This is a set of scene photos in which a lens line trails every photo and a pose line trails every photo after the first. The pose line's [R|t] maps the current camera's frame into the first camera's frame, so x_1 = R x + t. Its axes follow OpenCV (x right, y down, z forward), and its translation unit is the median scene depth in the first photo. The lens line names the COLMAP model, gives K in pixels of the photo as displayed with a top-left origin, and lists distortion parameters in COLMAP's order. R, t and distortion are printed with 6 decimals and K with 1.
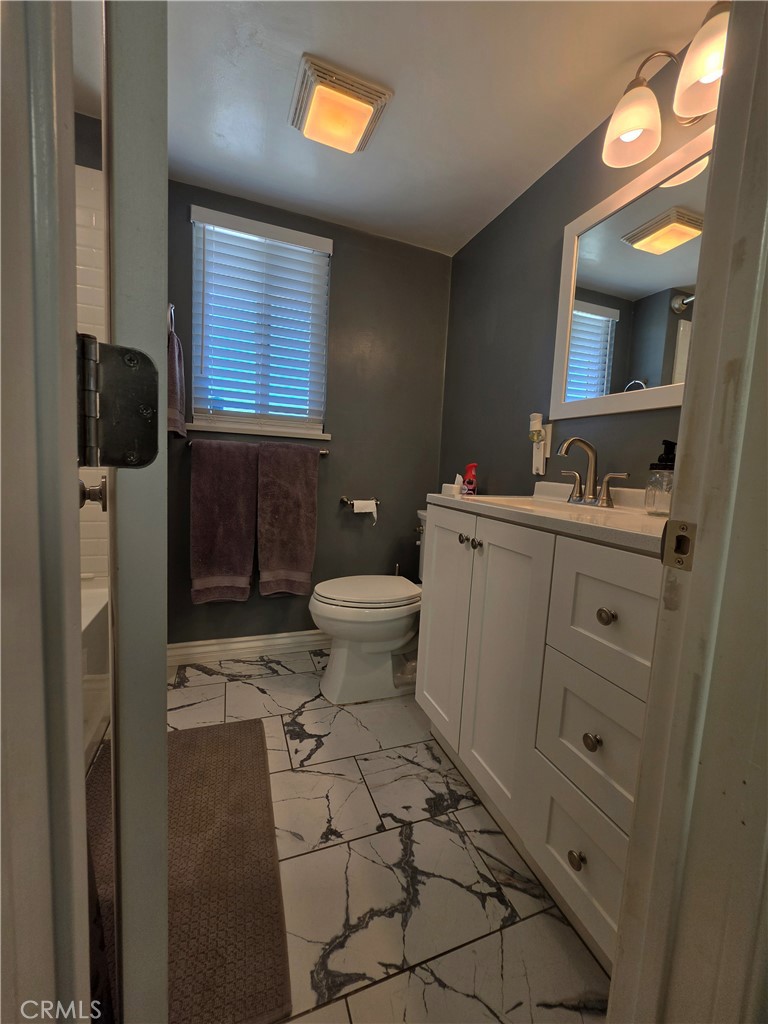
lens RADIAL K [[410.0, 0, 388.1], [0, 410.0, 510.8], [0, 0, 1]] dist [-0.000201, 0.000036]
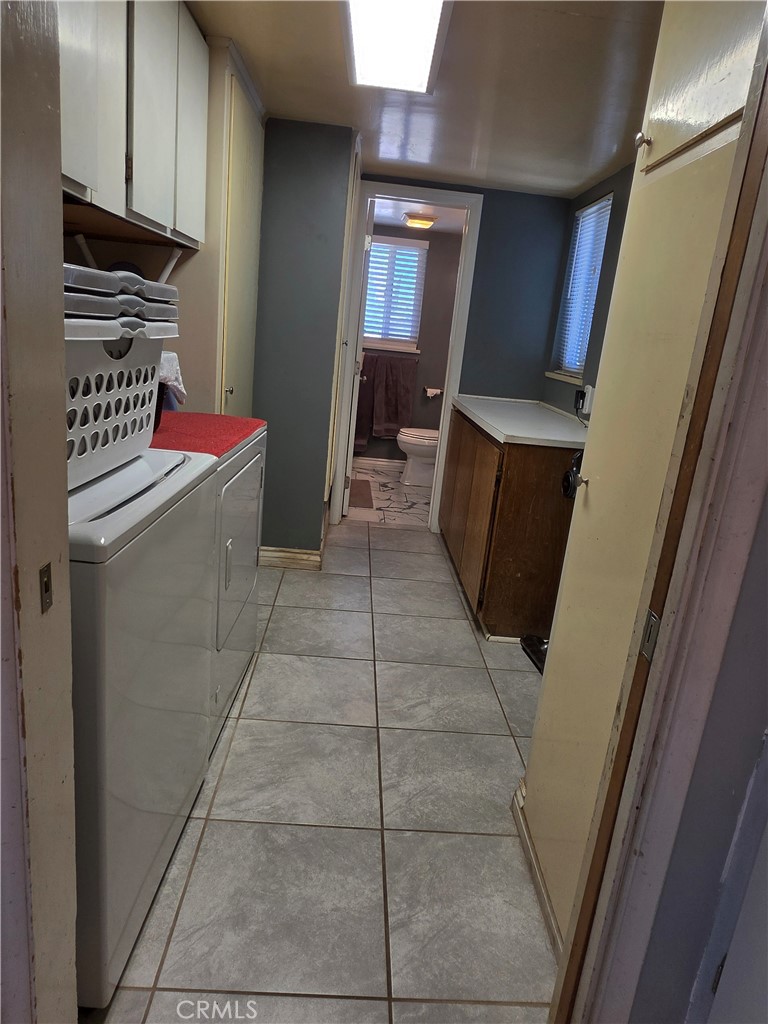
lens RADIAL K [[662.1, 0, 385.7], [0, 662.1, 512.9], [0, 0, 1]] dist [-0.000512, -0.000063]
pose [[0.938298, 0.127558, -0.321442, 0.761866], [-0.081960, 0.985031, 0.151646, 0.088857], [0.335974, -0.115944, 0.934708, -1.894744]]
